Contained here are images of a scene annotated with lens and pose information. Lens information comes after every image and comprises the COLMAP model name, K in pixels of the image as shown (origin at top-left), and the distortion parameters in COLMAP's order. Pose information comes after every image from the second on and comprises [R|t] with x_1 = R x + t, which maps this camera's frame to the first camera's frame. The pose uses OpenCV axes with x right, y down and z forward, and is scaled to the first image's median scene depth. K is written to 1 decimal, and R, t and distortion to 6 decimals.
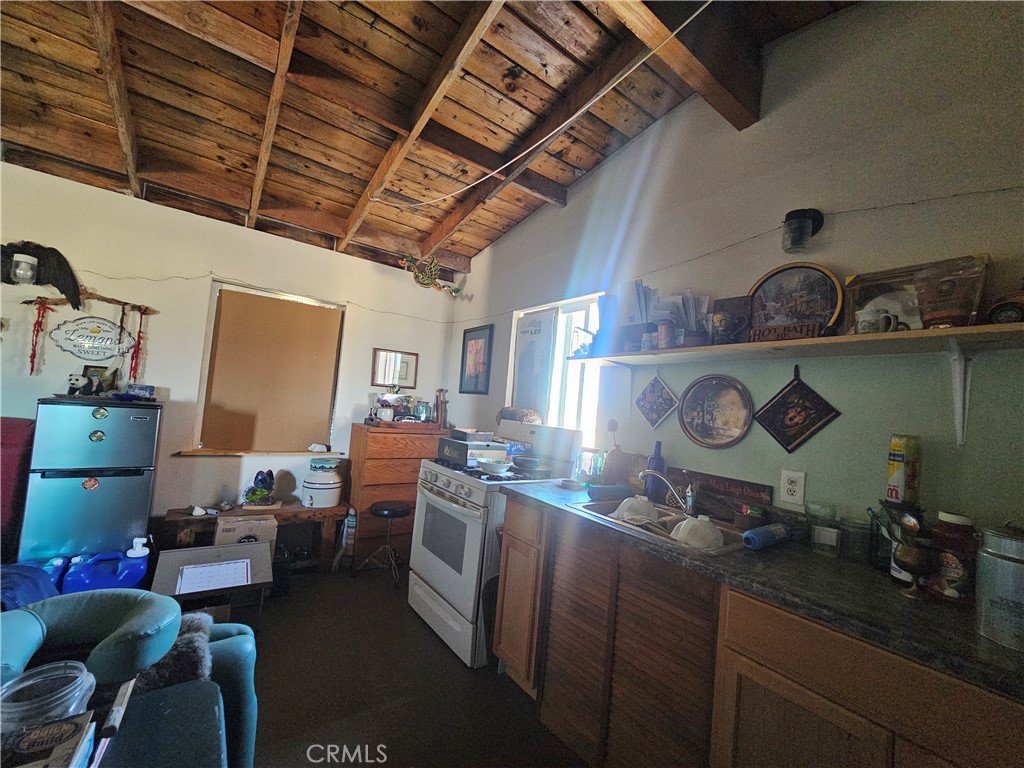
lens RADIAL K [[420.2, 0, 511.3], [0, 420.2, 391.4], [0, 0, 1]] dist [-0.000105, -0.000158]
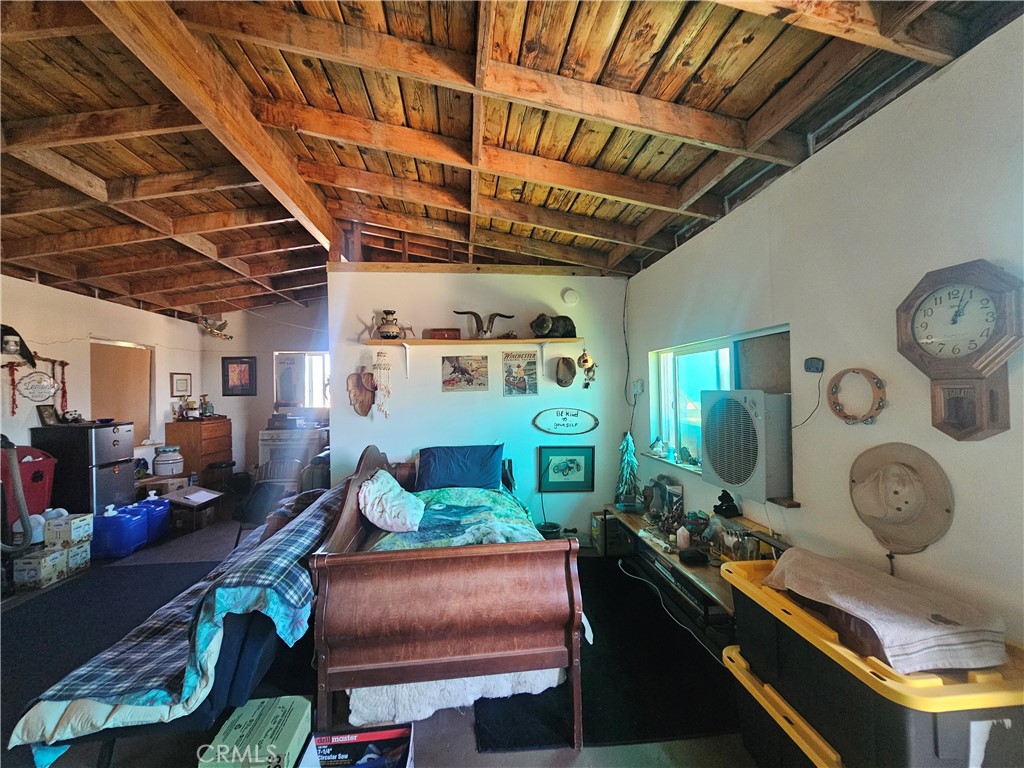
lens RADIAL K [[420.2, 0, 509.4], [0, 420.2, 385.5], [0, 0, 1]] dist [-0.000105, -0.000158]
pose [[0.492139, -0.080097, 0.866824, -1.203740], [0.022765, 0.996602, 0.079164, -0.171800], [-0.870219, -0.019226, 0.492290, -0.946182]]
